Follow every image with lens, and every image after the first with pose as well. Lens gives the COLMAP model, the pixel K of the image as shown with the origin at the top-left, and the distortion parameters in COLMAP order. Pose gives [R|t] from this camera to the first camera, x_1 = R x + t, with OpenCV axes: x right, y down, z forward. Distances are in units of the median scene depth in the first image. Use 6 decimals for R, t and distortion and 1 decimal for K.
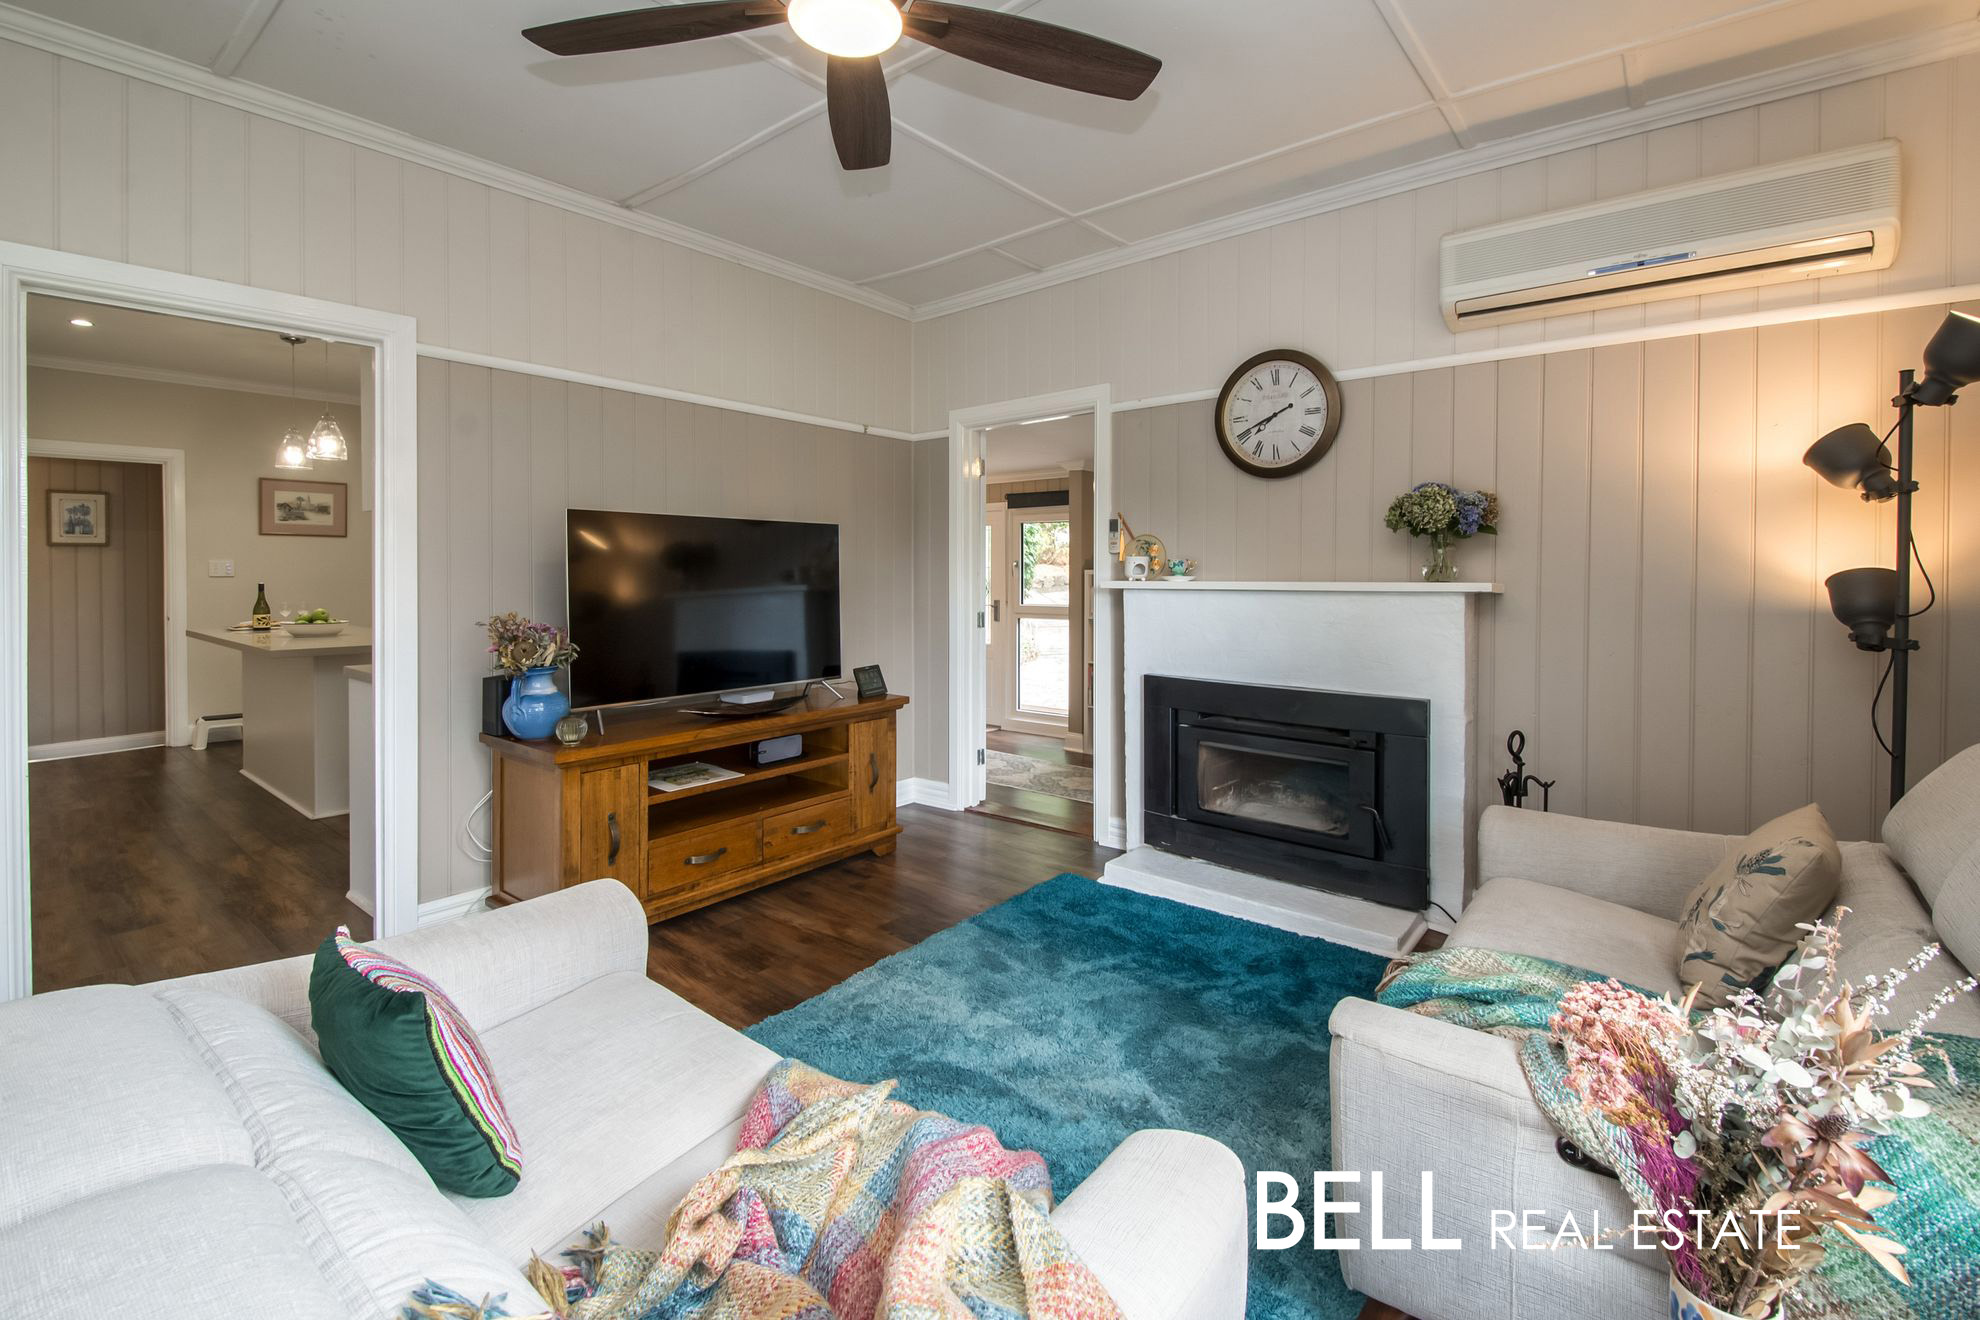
lens RADIAL K [[886.6, 0, 990.1], [0, 886.6, 615.2], [0, 0, 1]] dist [0.031569, -0.021749]
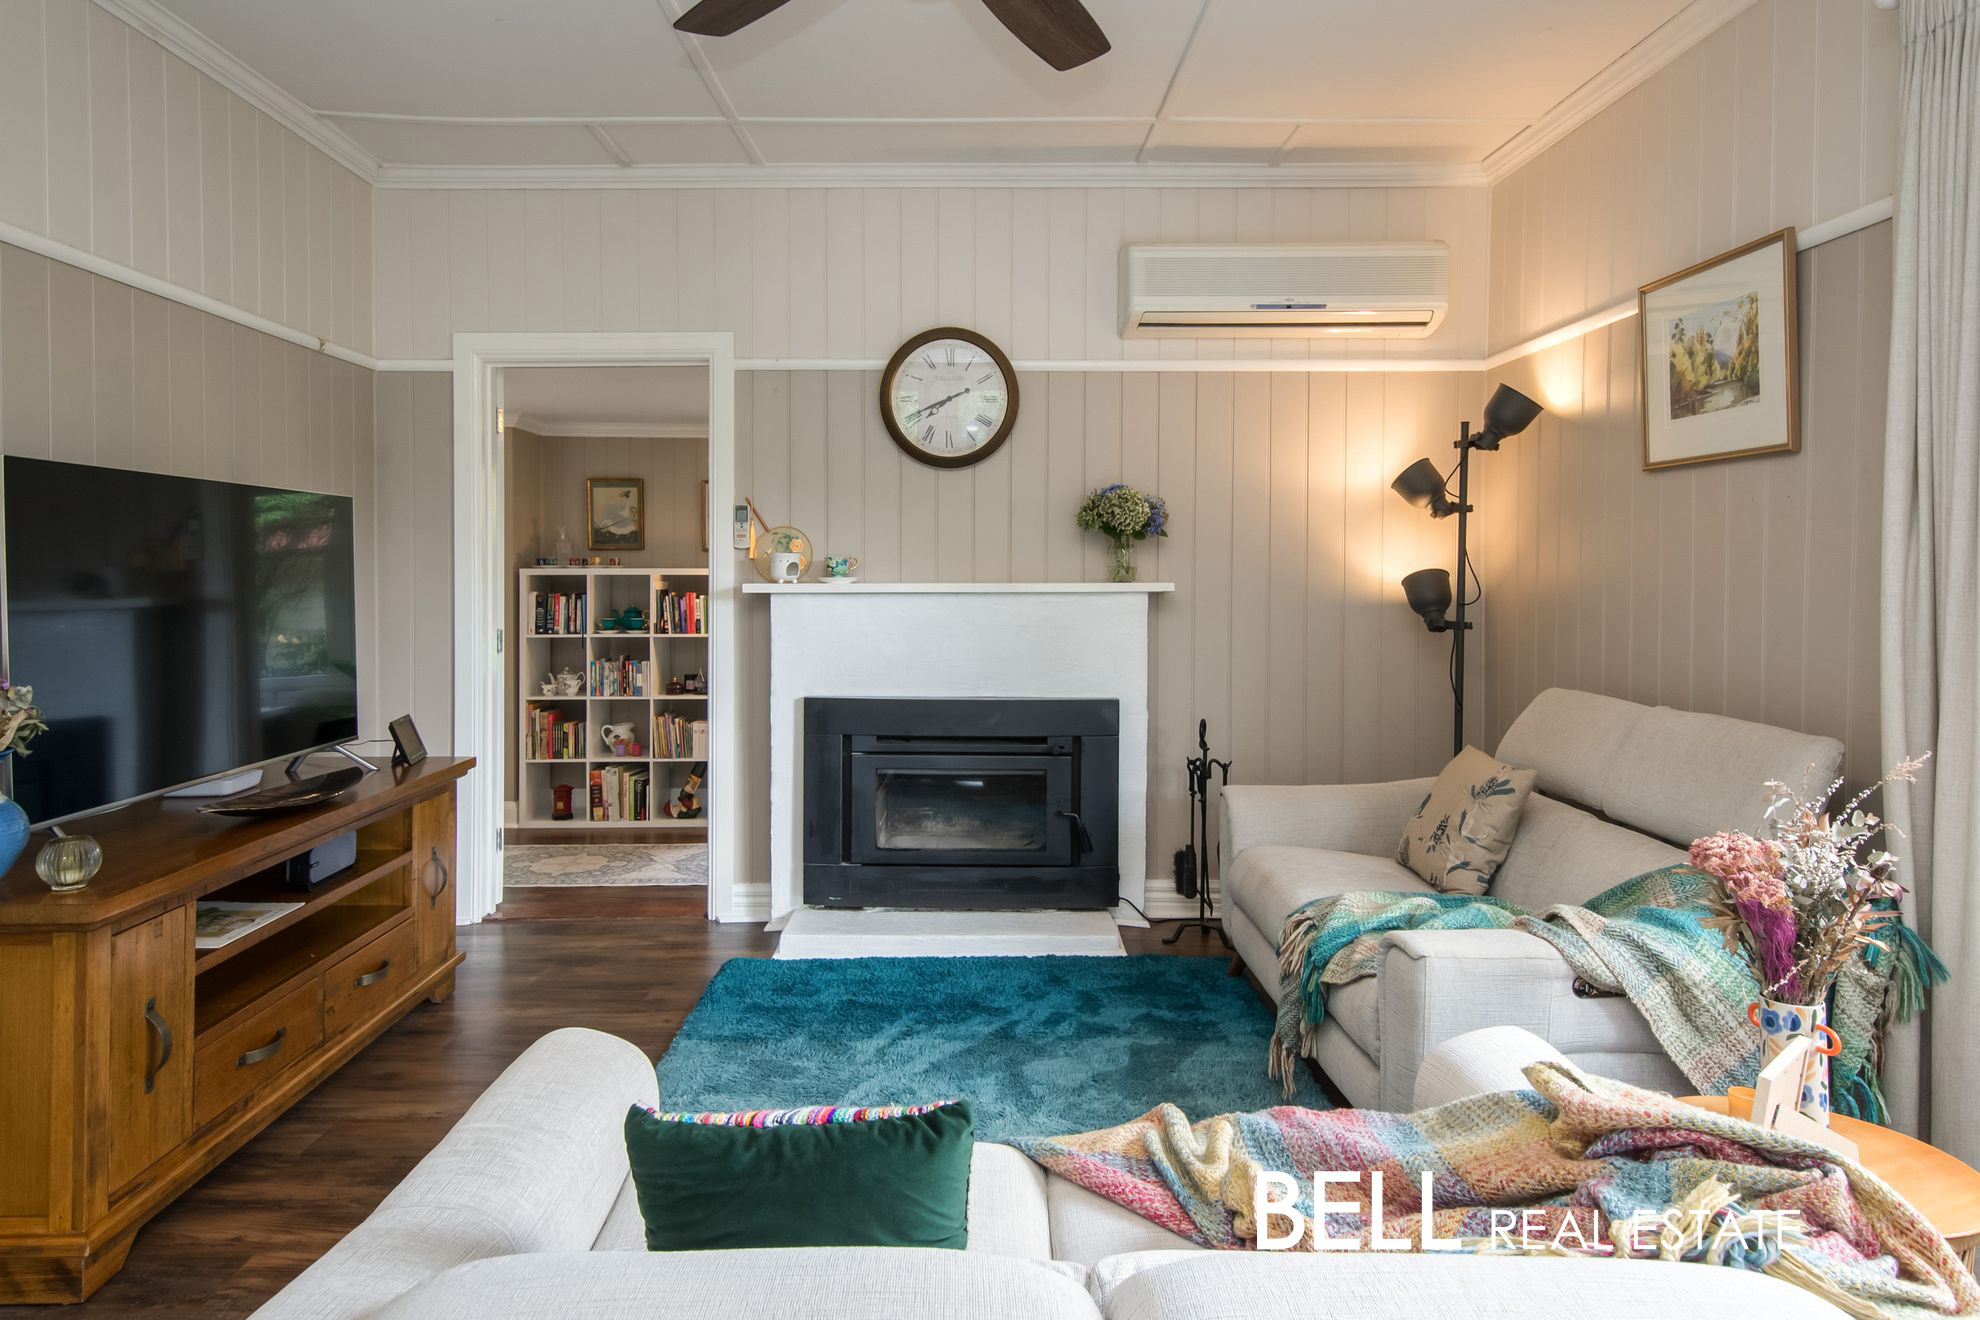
lens RADIAL K [[1192.1, 0, 986.3], [0, 1192.1, 624.5], [0, 0, 1]] dist [0.076064, -0.066506]
pose [[0.760828, -0.029992, 0.648261, -0.497075], [0.032251, 0.999445, 0.008388, -0.005135], [-0.648152, 0.014526, 0.761372, 0.060834]]
